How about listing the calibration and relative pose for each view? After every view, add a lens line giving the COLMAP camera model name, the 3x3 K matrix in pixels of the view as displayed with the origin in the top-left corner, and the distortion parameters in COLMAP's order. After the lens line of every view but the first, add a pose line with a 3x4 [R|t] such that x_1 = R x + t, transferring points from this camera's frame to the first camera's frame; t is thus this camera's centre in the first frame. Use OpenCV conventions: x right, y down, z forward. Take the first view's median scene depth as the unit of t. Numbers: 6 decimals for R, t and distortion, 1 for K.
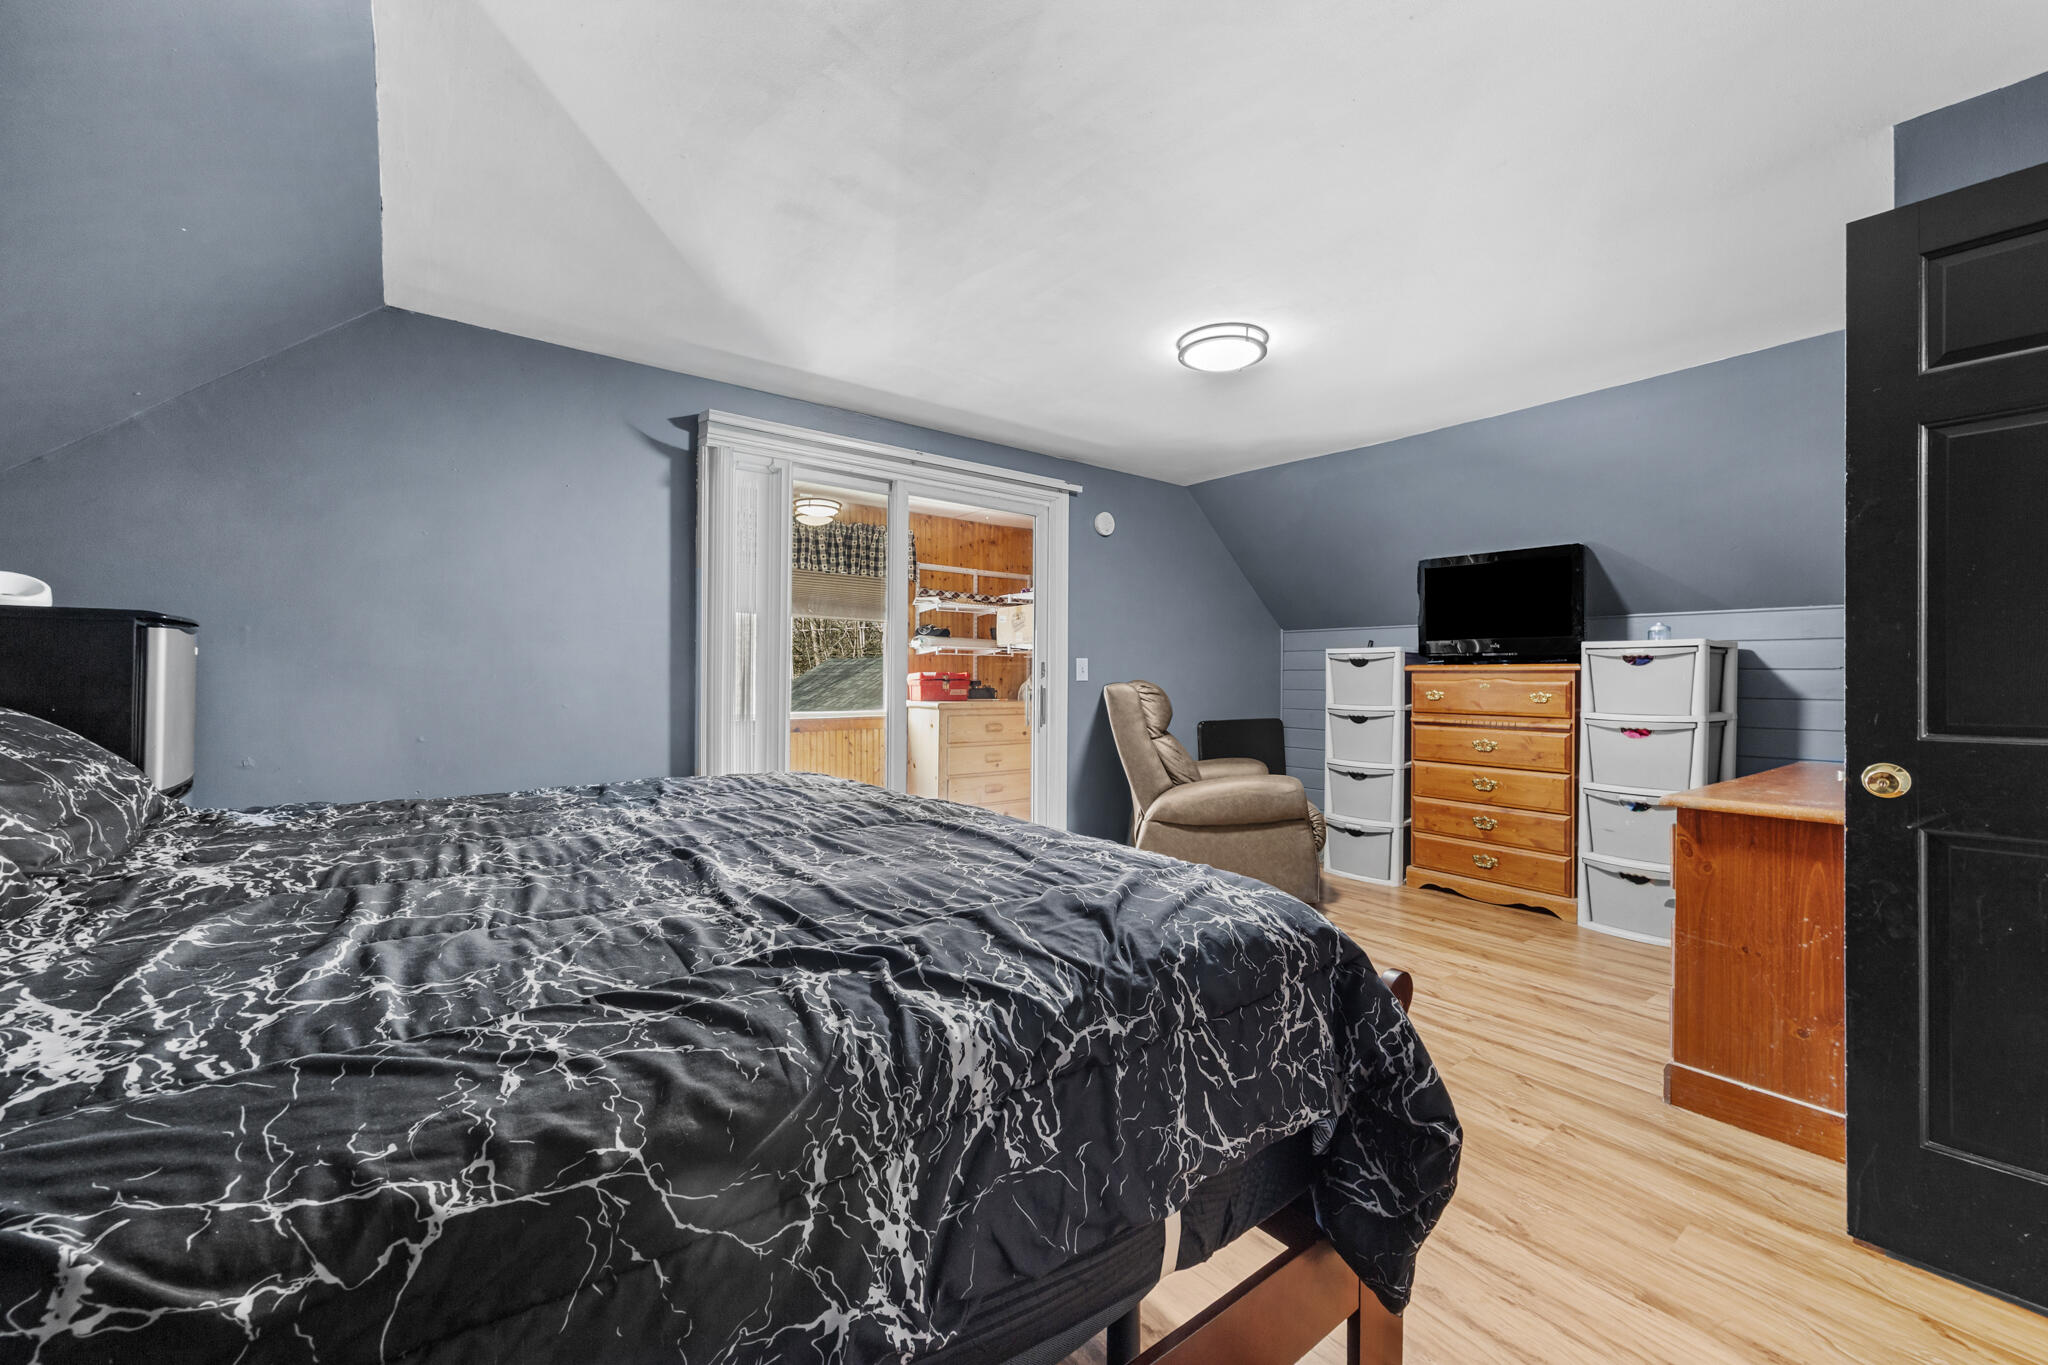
lens RADIAL K [[790.9, 0, 1025.1], [0, 790.9, 678.6], [0, 0, 1]] dist [-0.003055, -0.000474]
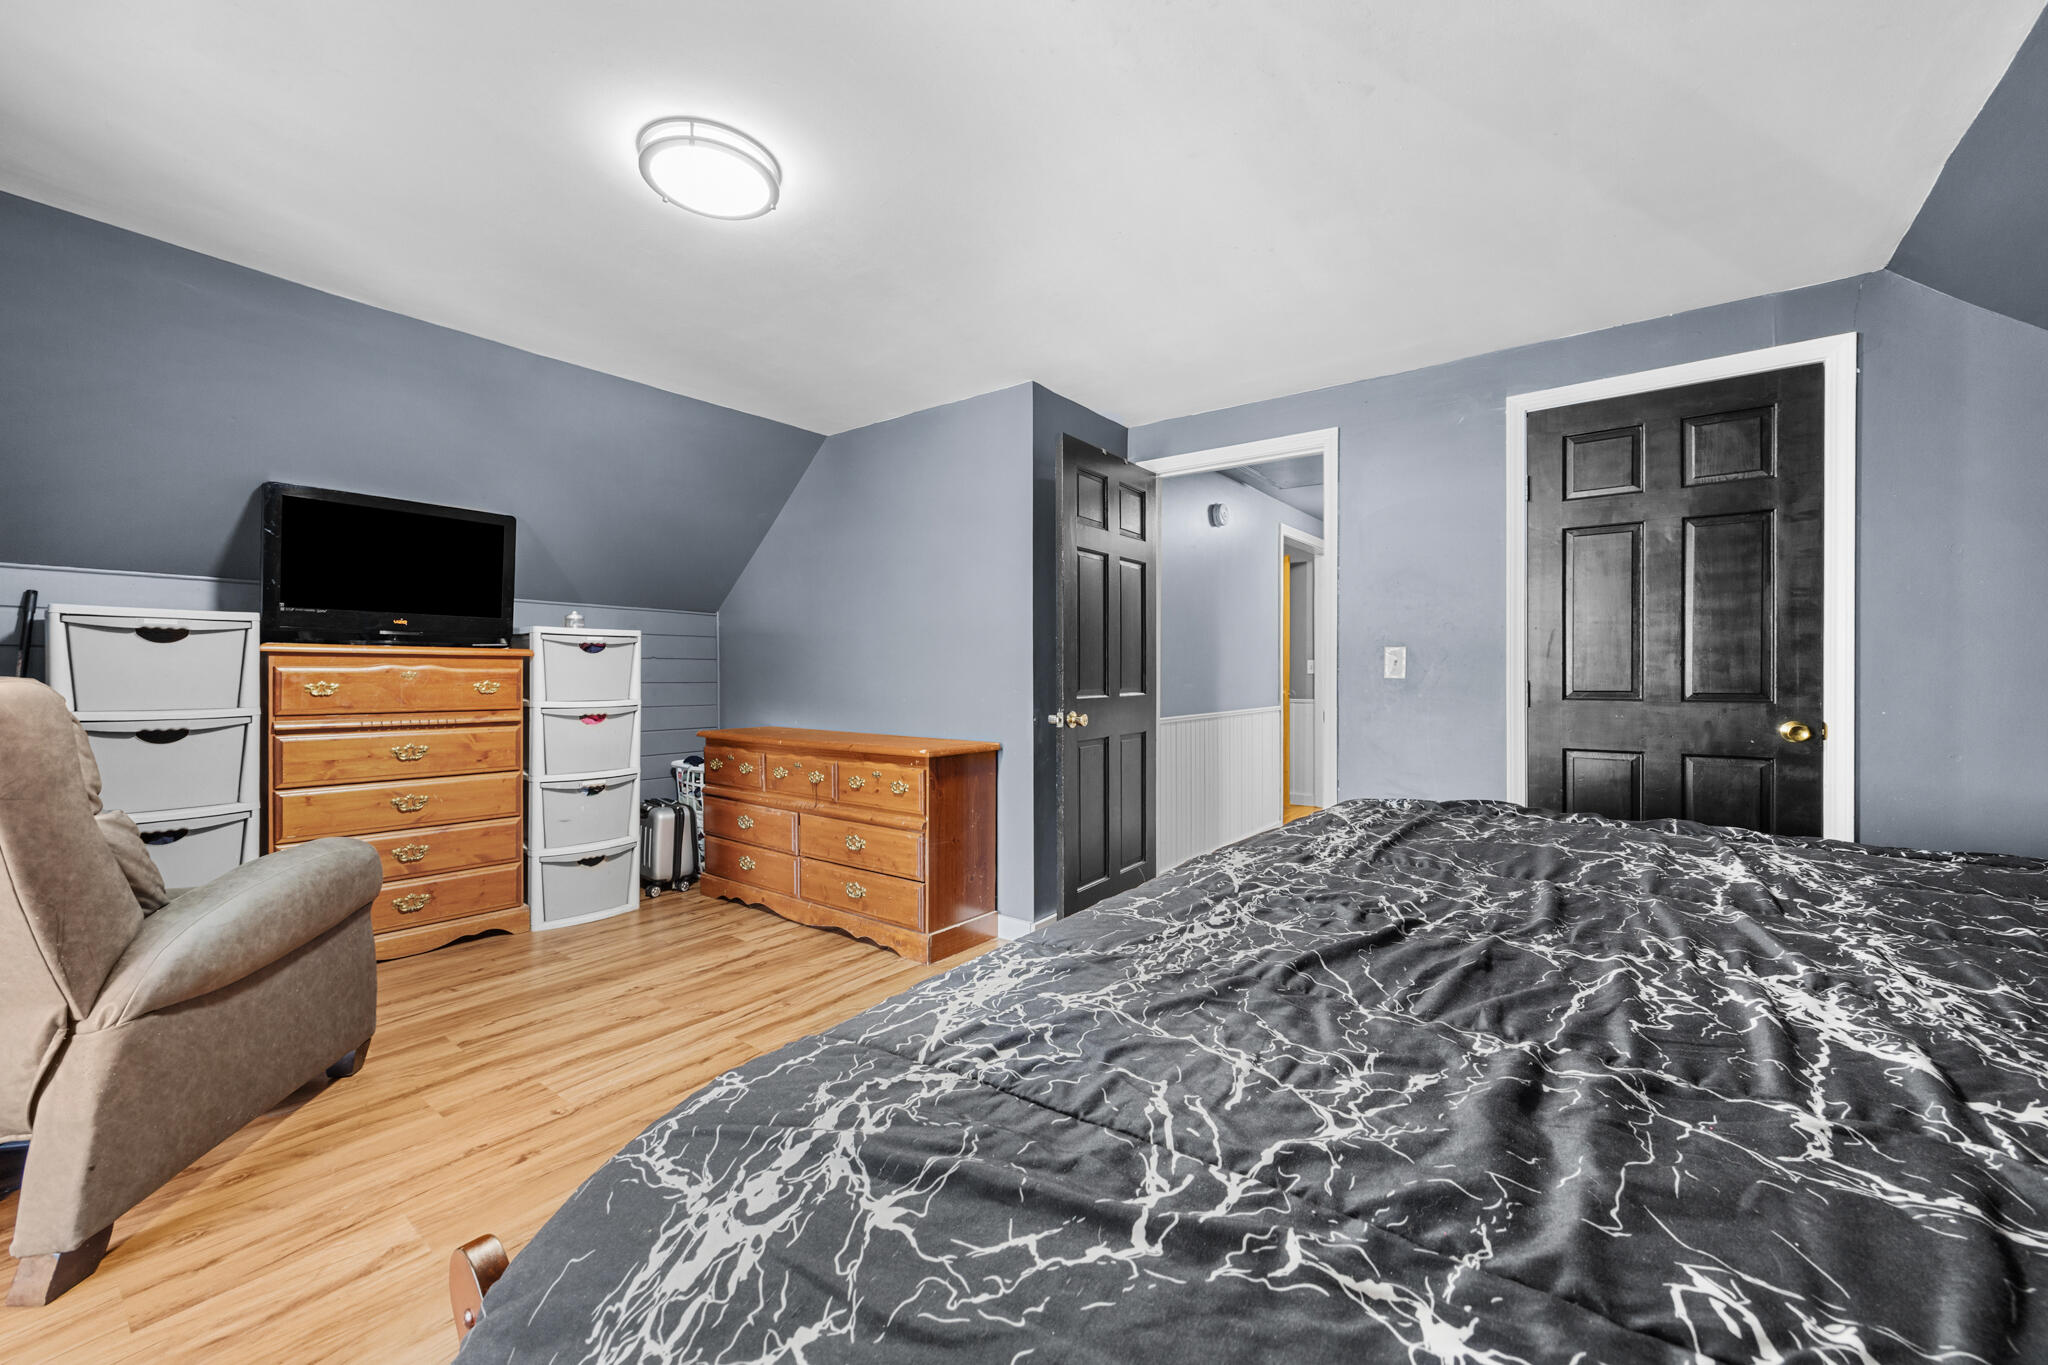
lens RADIAL K [[790.9, 0, 1029.6], [0, 790.9, 677.3], [0, 0, 1]] dist [-0.003055, -0.000474]
pose [[-0.264091, -0.009926, 0.964447, -0.341686], [-0.003619, 0.999950, 0.009300, 0.003089], [-0.964491, -0.001034, -0.264113, 0.676875]]
